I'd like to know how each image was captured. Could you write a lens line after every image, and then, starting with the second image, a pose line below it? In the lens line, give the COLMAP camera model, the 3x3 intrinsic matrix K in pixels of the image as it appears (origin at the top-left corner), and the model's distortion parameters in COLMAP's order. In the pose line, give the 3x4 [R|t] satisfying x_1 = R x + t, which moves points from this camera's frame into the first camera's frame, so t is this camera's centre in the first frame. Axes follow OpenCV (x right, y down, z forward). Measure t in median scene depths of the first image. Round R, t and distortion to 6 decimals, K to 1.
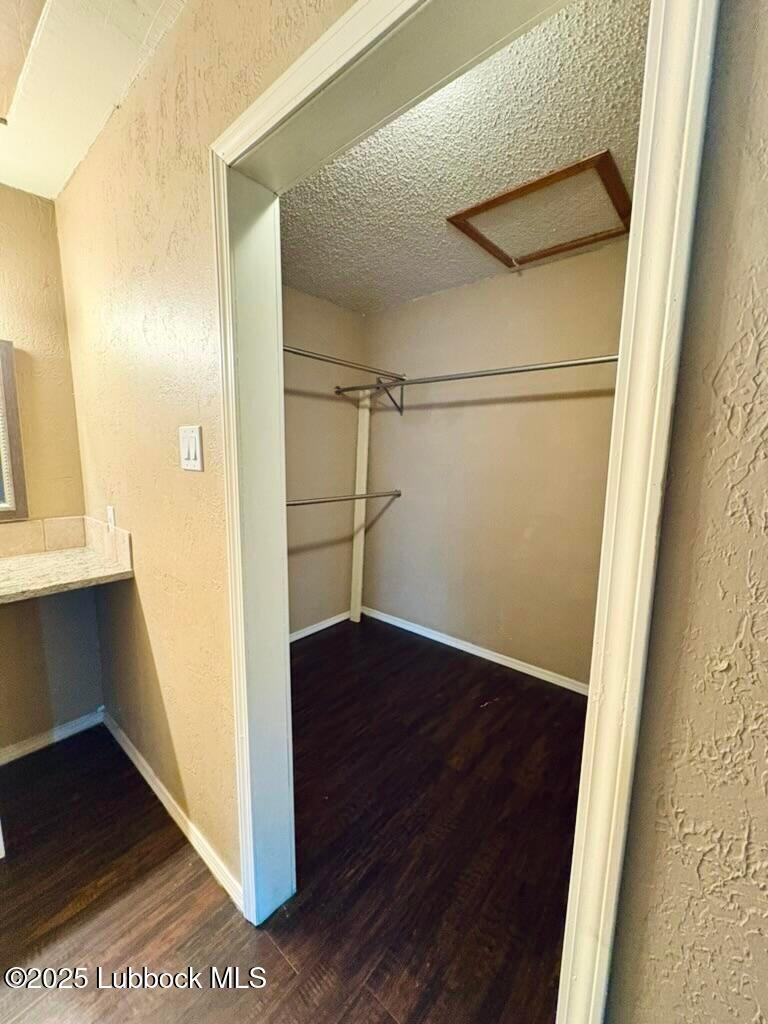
lens RADIAL K [[407.0, 0, 383.0], [0, 407.0, 511.7], [0, 0, 1]] dist [0.000834, -0.000351]
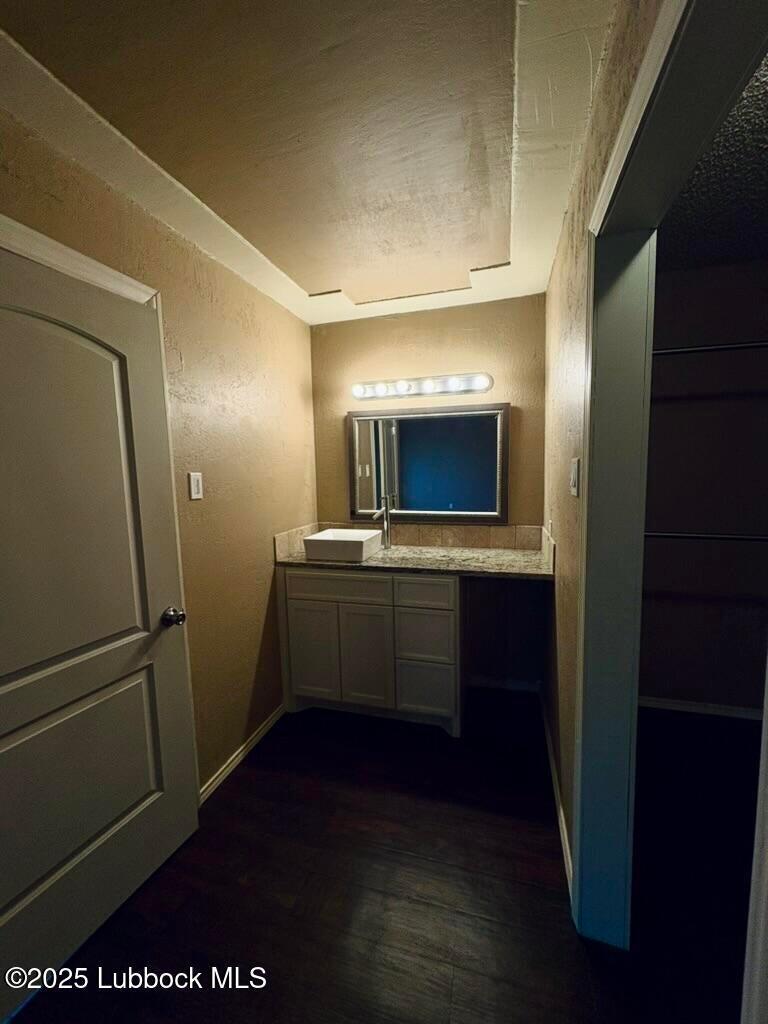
lens RADIAL K [[407.0, 0, 385.3], [0, 407.0, 511.8], [0, 0, 1]] dist [0.000834, -0.000351]
pose [[0.411649, 0.071086, -0.908566, 0.254389], [-0.107250, 0.993804, 0.029163, -0.022826], [0.905010, 0.085439, 0.416722, 0.019431]]
